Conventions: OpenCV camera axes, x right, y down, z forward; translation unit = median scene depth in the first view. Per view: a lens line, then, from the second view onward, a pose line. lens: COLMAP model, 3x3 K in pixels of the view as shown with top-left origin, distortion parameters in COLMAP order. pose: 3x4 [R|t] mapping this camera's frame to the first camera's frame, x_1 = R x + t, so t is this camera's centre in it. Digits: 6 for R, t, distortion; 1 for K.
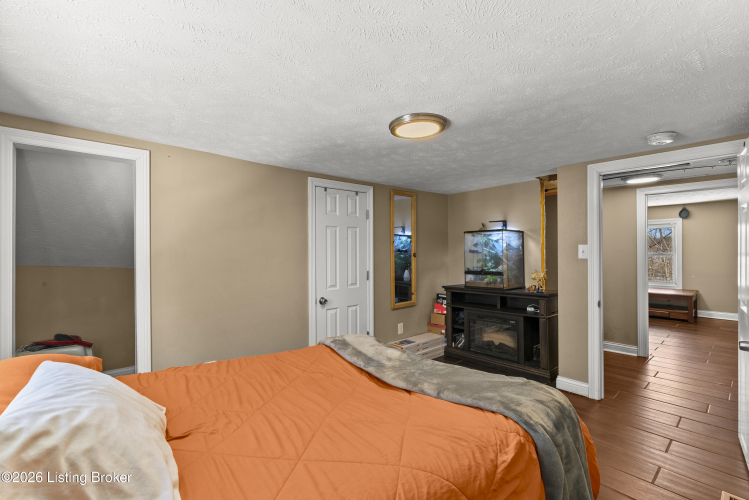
lens RADIAL K [[339.6, 0, 374.0], [0, 339.6, 250.4], [0, 0, 1]] dist [0.003435, 0.000899]
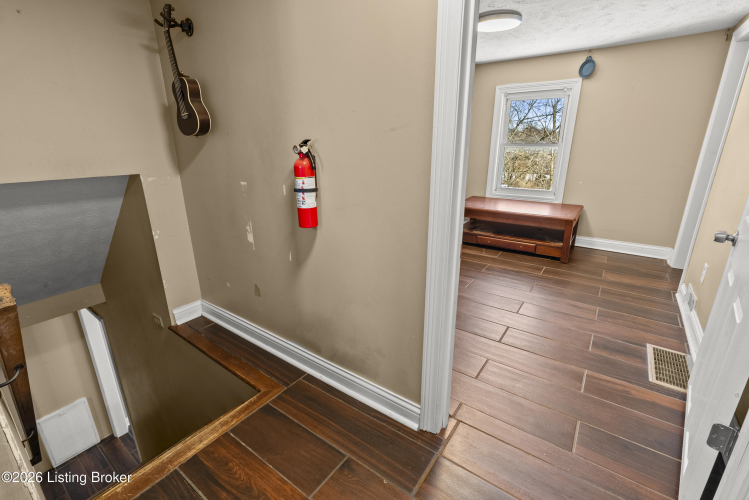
lens RADIAL K [[339.6, 0, 376.3], [0, 339.6, 251.2], [0, 0, 1]] dist [0.003435, 0.000899]
pose [[0.972289, -0.064239, 0.224781, 0.442496], [-0.005102, 0.955446, 0.295123, 0.016268], [-0.233725, -0.288092, 0.928642, 0.490689]]
